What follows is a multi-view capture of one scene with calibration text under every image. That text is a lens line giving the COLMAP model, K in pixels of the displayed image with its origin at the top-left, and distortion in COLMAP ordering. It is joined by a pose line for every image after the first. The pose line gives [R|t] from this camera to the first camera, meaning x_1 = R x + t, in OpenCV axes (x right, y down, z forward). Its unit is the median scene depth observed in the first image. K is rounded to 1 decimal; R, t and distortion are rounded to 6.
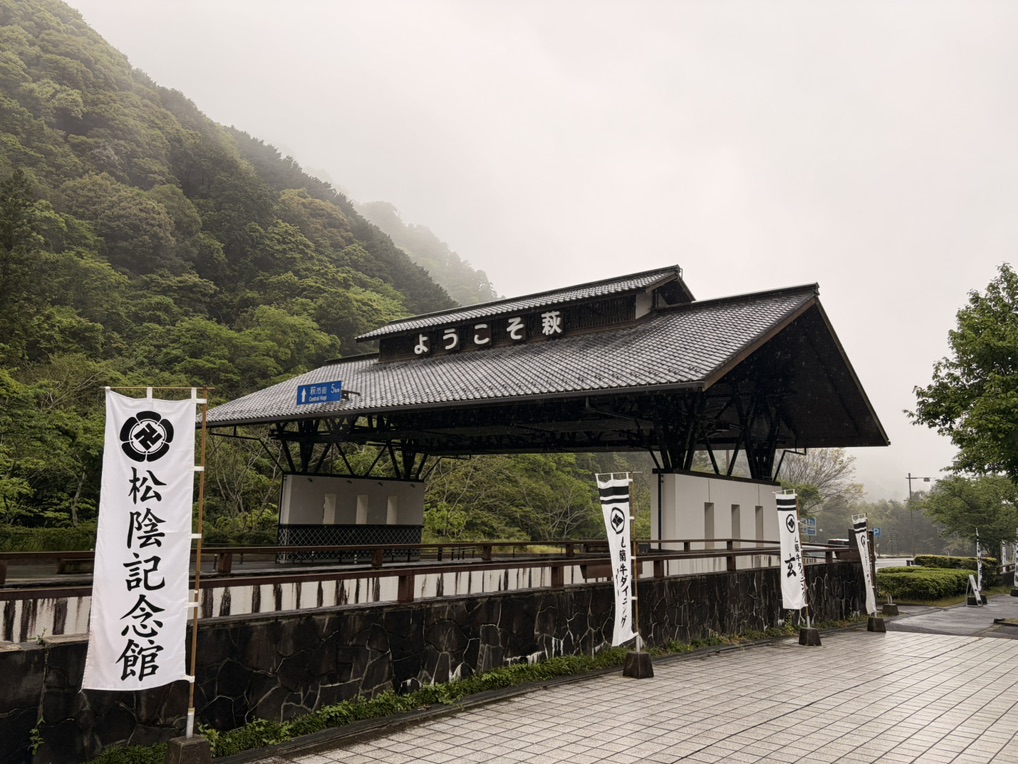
lens RADIAL K [[752.1, 0, 506.5], [0, 752.1, 383.8], [0, 0, 1]] dist [0.036459, -0.004520]
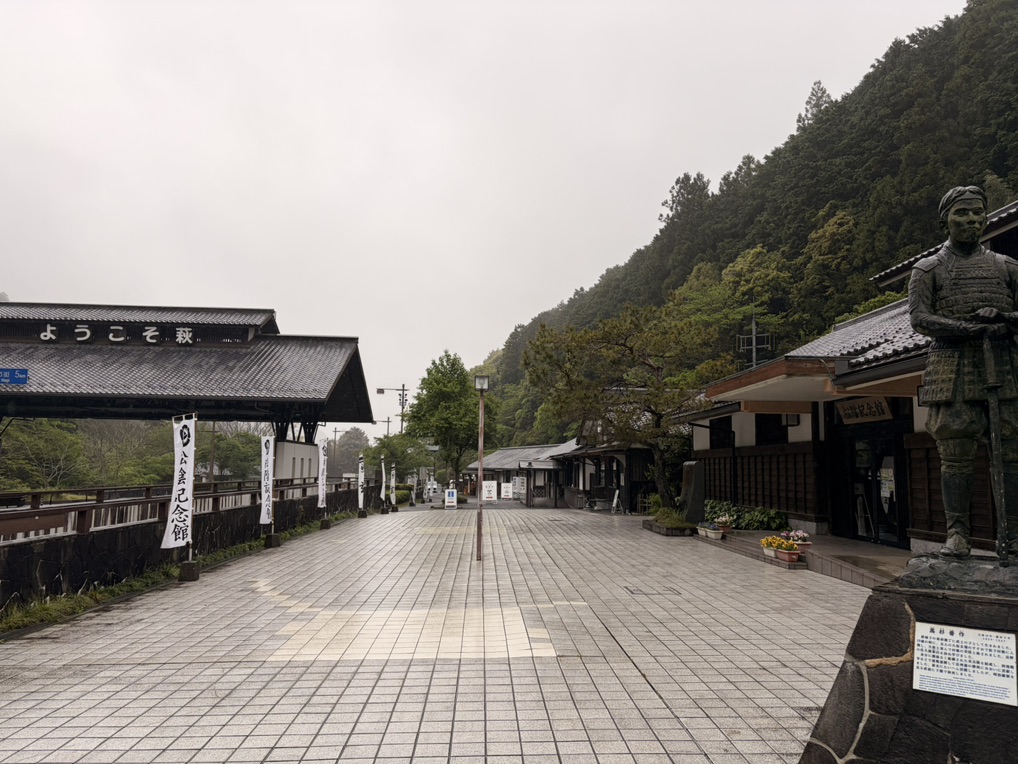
lens RADIAL K [[768.0, 0, 500.2], [0, 768.0, 384.4], [0, 0, 1]] dist [0.054010, -0.069486]
pose [[0.715050, 0.050332, 0.697259, -0.616726], [-0.101466, 0.994315, 0.032281, -0.111055], [-0.691670, -0.093830, 0.716092, -0.565141]]
